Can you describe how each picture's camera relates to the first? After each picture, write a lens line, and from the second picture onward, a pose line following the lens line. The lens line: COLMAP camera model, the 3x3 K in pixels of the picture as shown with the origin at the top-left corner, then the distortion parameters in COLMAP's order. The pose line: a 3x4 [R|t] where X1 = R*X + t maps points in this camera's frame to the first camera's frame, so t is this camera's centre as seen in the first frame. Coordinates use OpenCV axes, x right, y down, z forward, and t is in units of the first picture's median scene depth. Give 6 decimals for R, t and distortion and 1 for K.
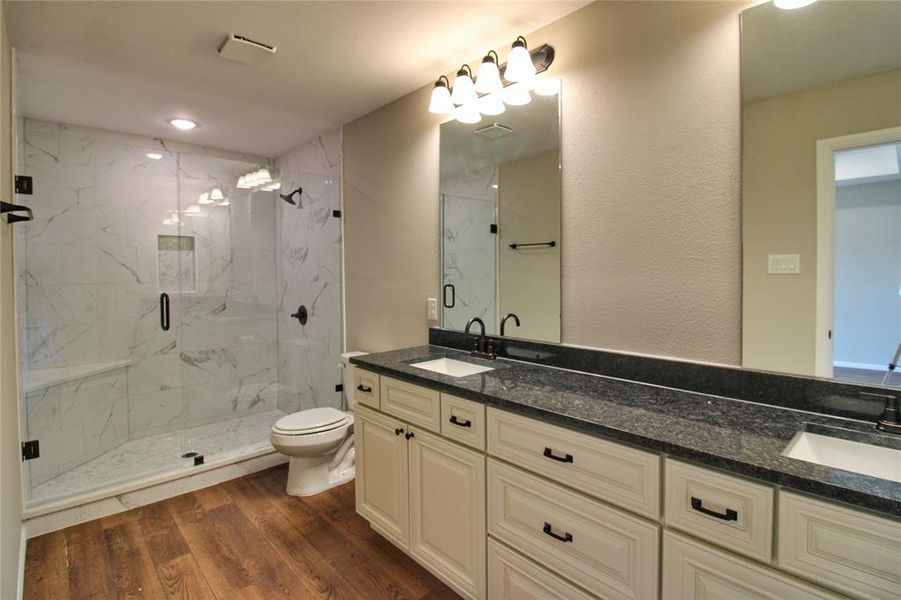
lens RADIAL K [[436.4, 0, 455.7], [0, 436.4, 281.7], [0, 0, 1]] dist [-0.001940, -0.013087]
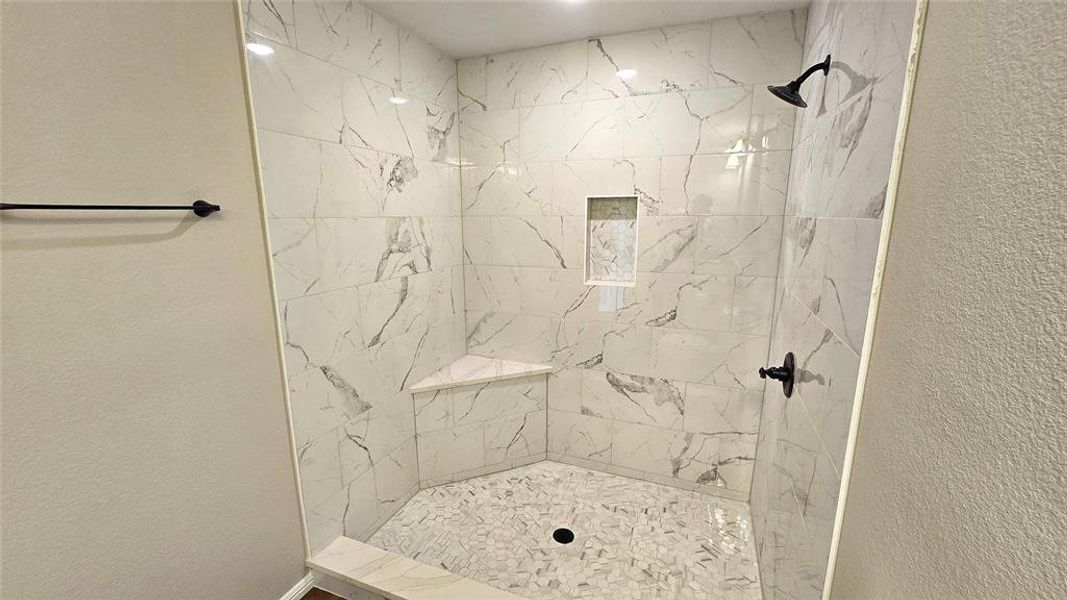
lens RADIAL K [[435.9, 0, 531.1], [0, 435.9, 310.1], [0, 0, 1]] dist [0.000715, -0.000188]
pose [[0.418018, 0.201264, -0.885863, -0.089588], [-0.018329, 0.976819, 0.213280, -0.078387], [0.908254, -0.072918, 0.412017, 0.617179]]
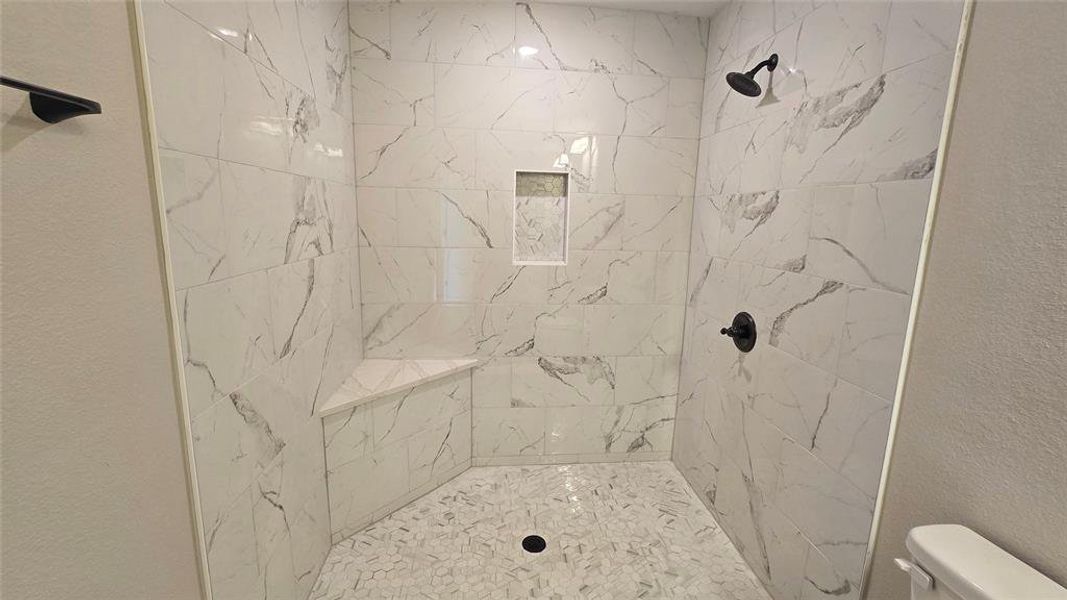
lens RADIAL K [[436.3, 0, 536.1], [0, 436.3, 292.9], [0, 0, 1]] dist [-0.001411, 0.000401]
pose [[0.791381, 0.135287, -0.596166, -0.260523], [-0.043767, 0.985242, 0.165480, -0.039751], [0.609755, -0.104865, 0.785623, 0.495636]]
